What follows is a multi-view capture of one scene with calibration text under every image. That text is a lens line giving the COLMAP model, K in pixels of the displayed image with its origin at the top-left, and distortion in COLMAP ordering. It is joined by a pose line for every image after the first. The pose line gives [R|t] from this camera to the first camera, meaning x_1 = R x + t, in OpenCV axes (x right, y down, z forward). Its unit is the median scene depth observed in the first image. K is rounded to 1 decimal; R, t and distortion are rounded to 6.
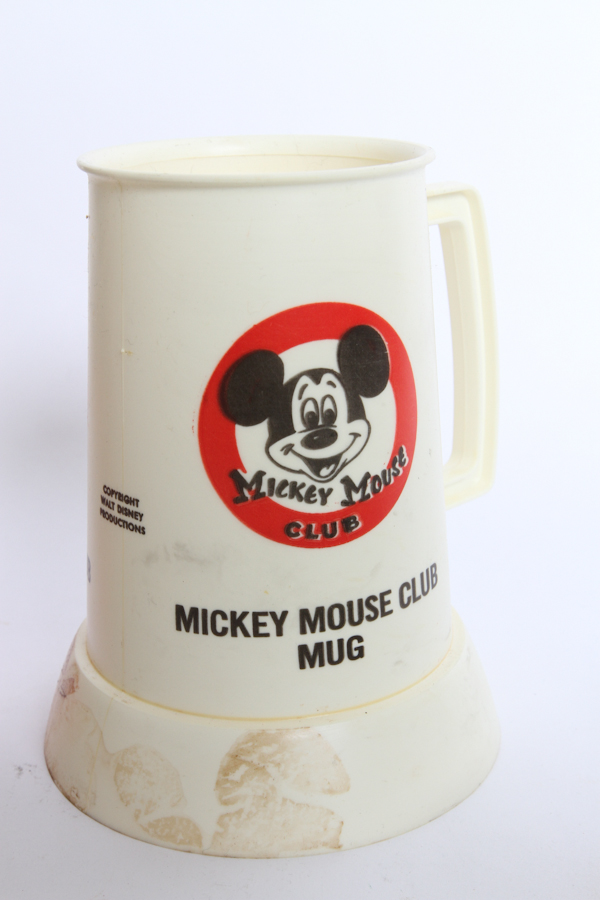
lens RADIAL K [[1383.4, 0, 300.0], [0, 1383.4, 450.0], [0, 0, 1]] dist [0.004344, 0.038668]
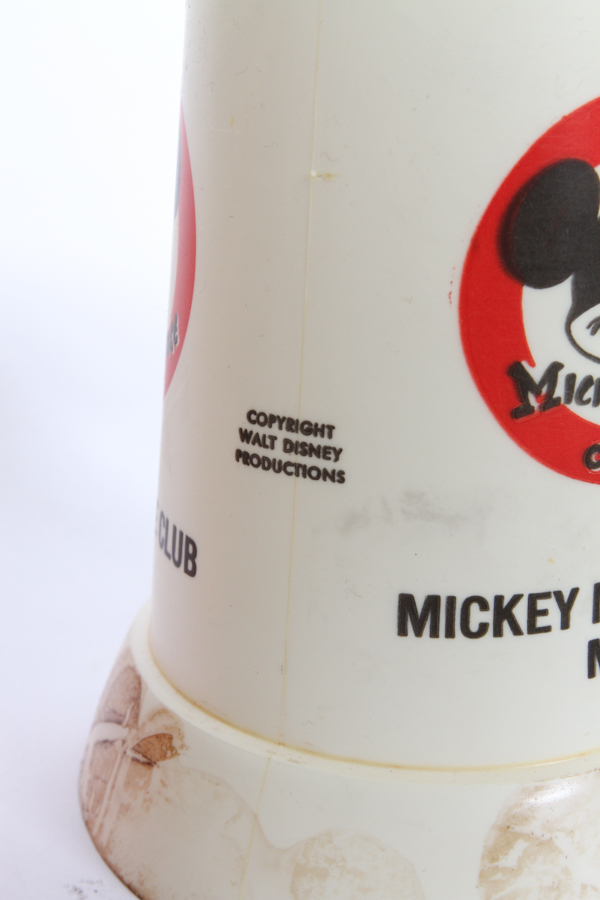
lens RADIAL K [[1383.4, 0, 300.0], [0, 1383.4, 450.0], [0, 0, 1]] dist [0.004344, 0.038668]
pose [[0.959089, -0.055037, 0.277702, -0.300632], [0.058010, 0.998313, -0.002492, 0.047338], [-0.277097, 0.018500, 0.960664, 0.423974]]
